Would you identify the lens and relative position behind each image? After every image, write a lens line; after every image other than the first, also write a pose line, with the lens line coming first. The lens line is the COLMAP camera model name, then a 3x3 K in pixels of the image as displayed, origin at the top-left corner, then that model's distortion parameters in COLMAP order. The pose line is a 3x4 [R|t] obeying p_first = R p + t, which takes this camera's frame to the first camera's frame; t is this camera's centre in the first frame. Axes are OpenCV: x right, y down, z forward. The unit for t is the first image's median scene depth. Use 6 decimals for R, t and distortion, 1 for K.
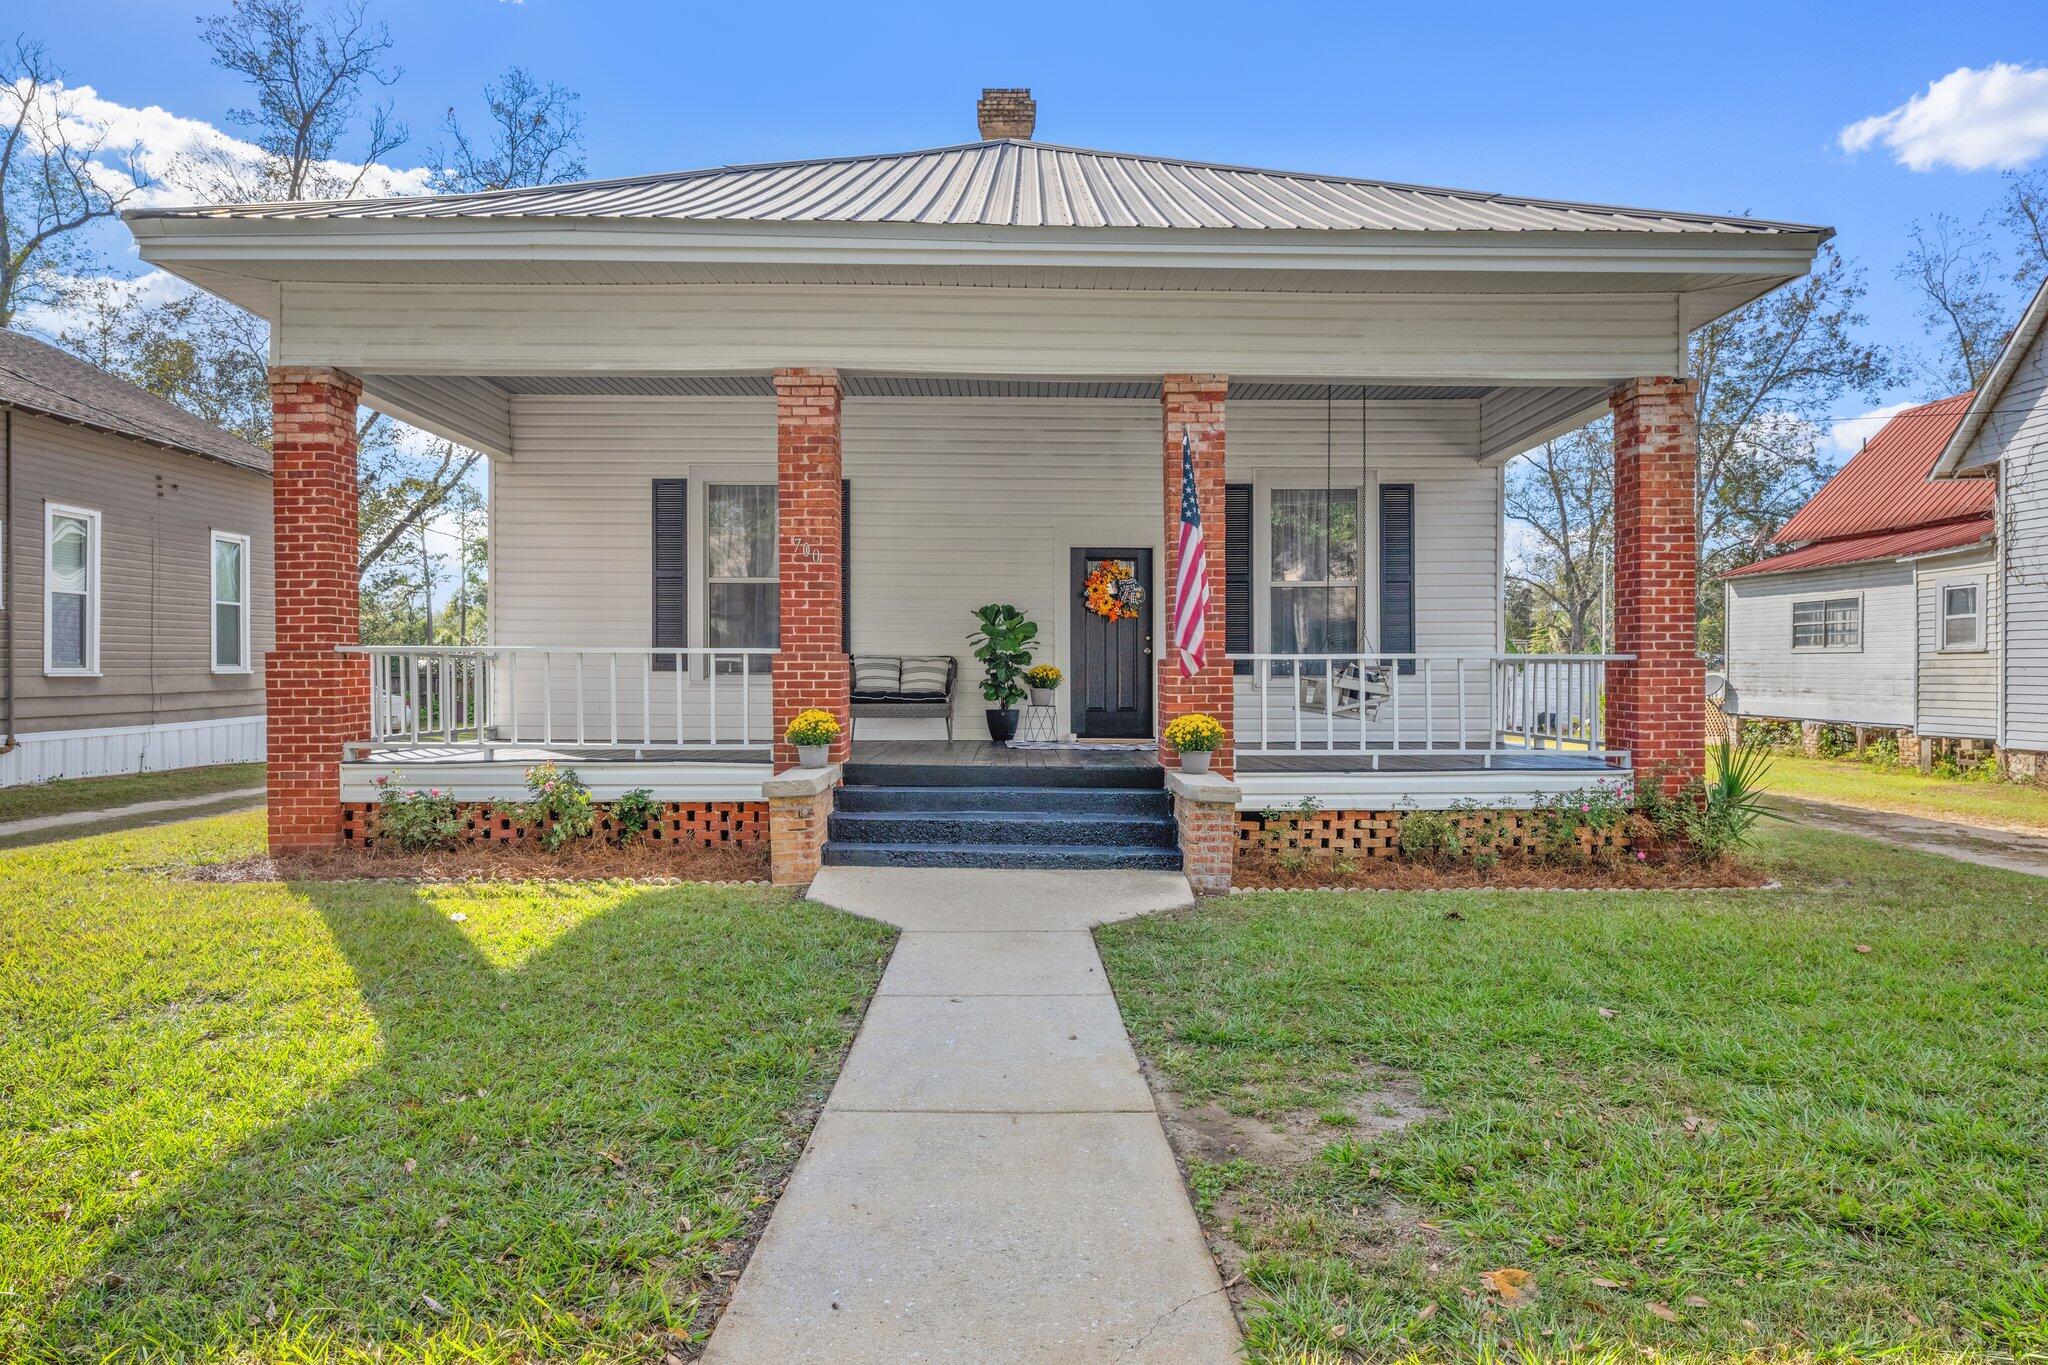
lens RADIAL K [[1198.9, 0, 1027.8], [0, 1198.9, 671.4], [0, 0, 1]] dist [0.001977, 0.001659]
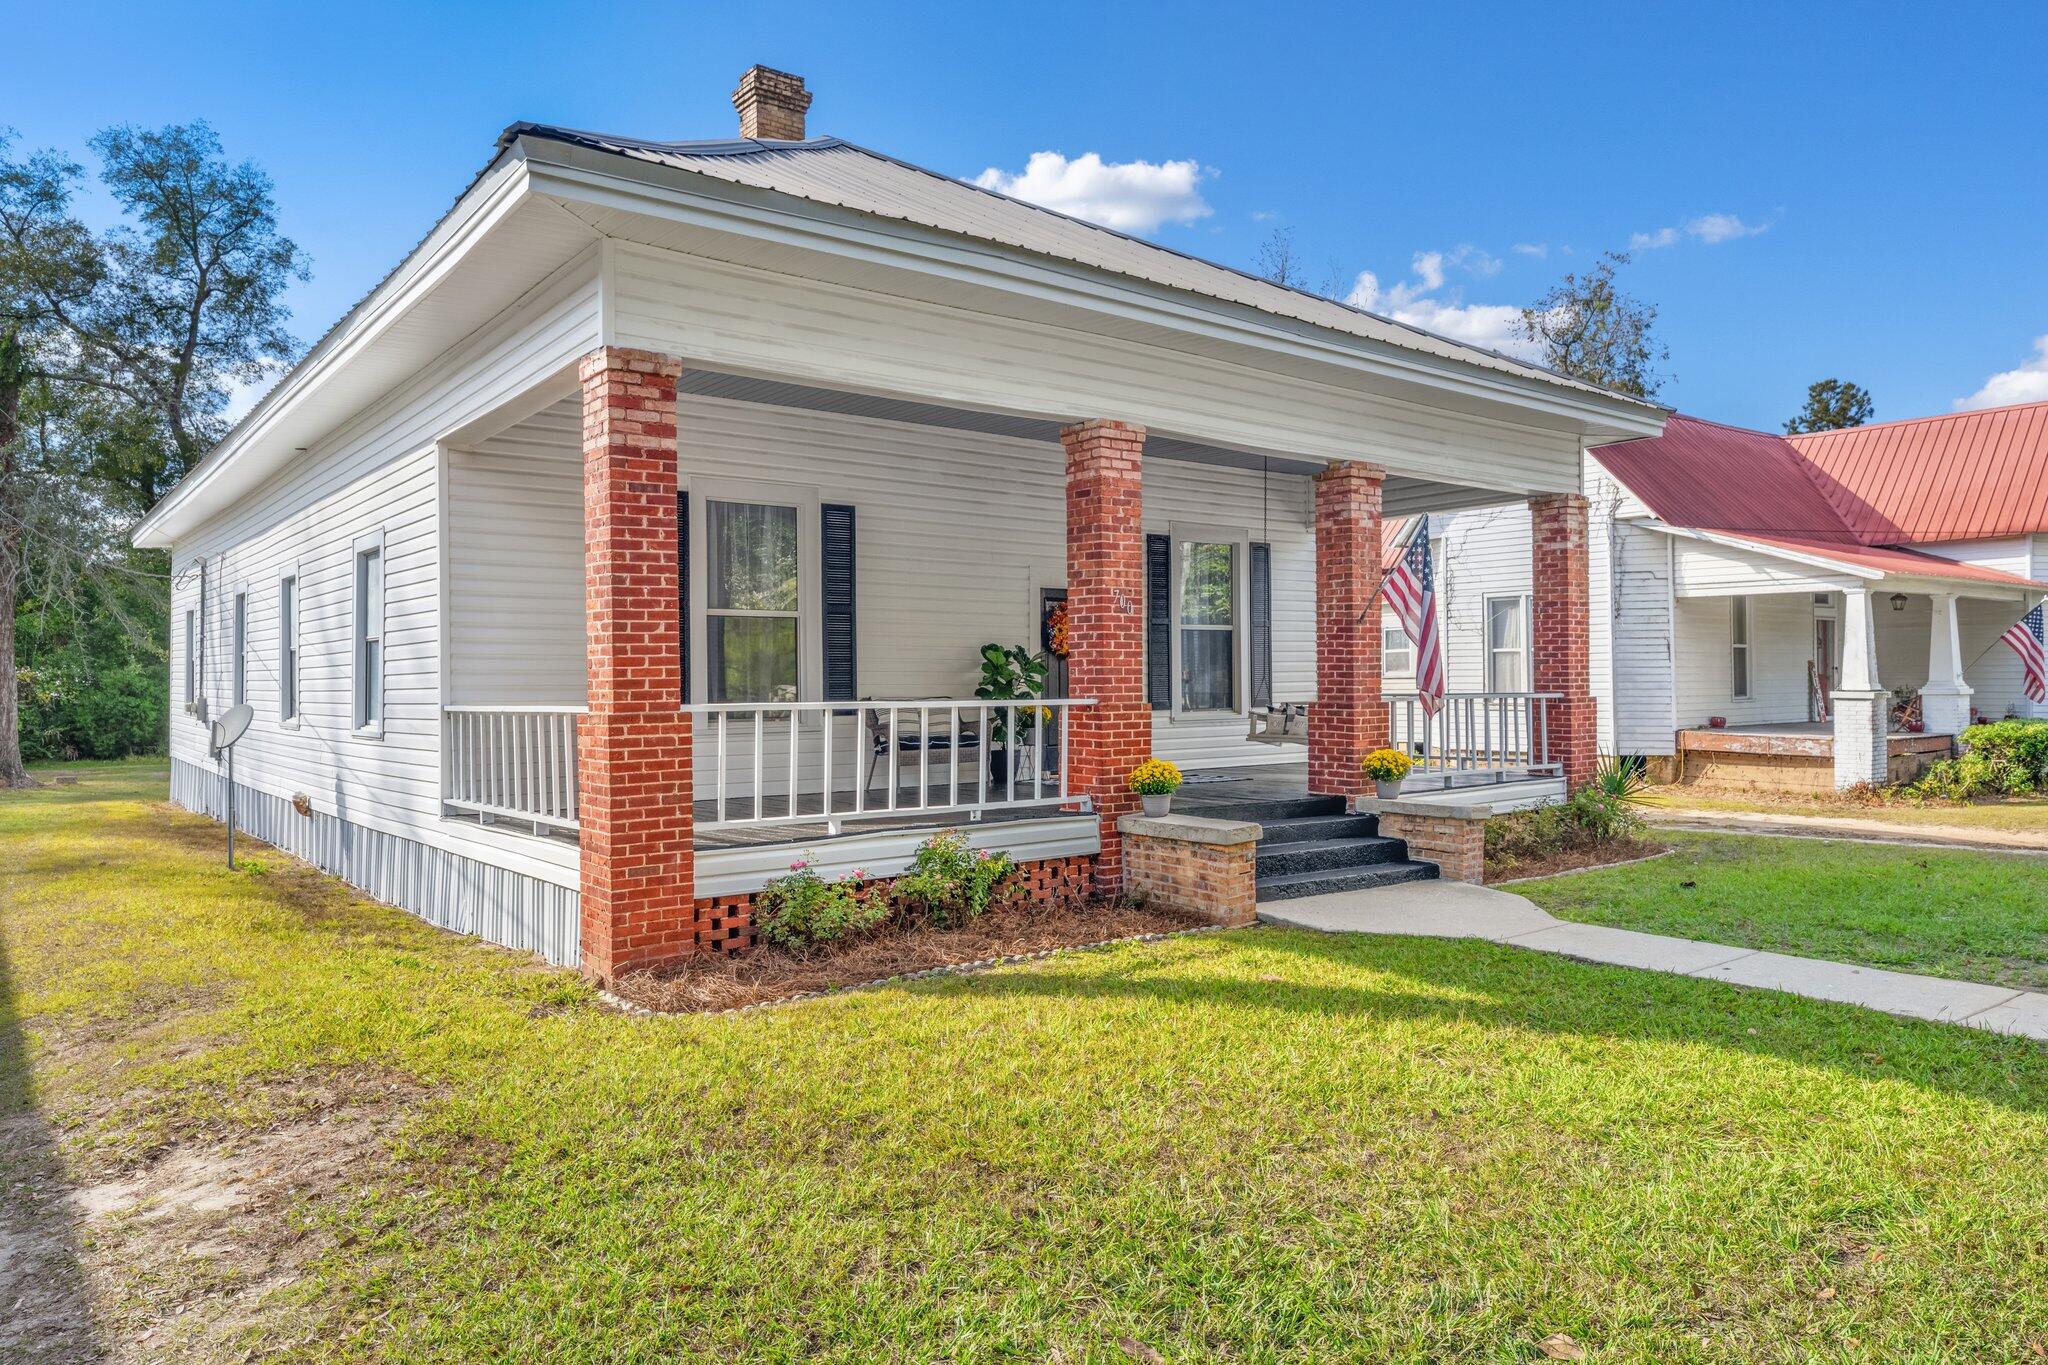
lens RADIAL K [[1365.6, 0, 1022.4], [0, 1365.6, 675.9], [0, 0, 1]] dist [0.001342, -0.000089]
pose [[0.791301, -0.005731, 0.611400, -0.957725], [0.011588, 0.999917, -0.005626, -0.032975], [-0.611317, 0.011537, 0.791302, 0.140866]]
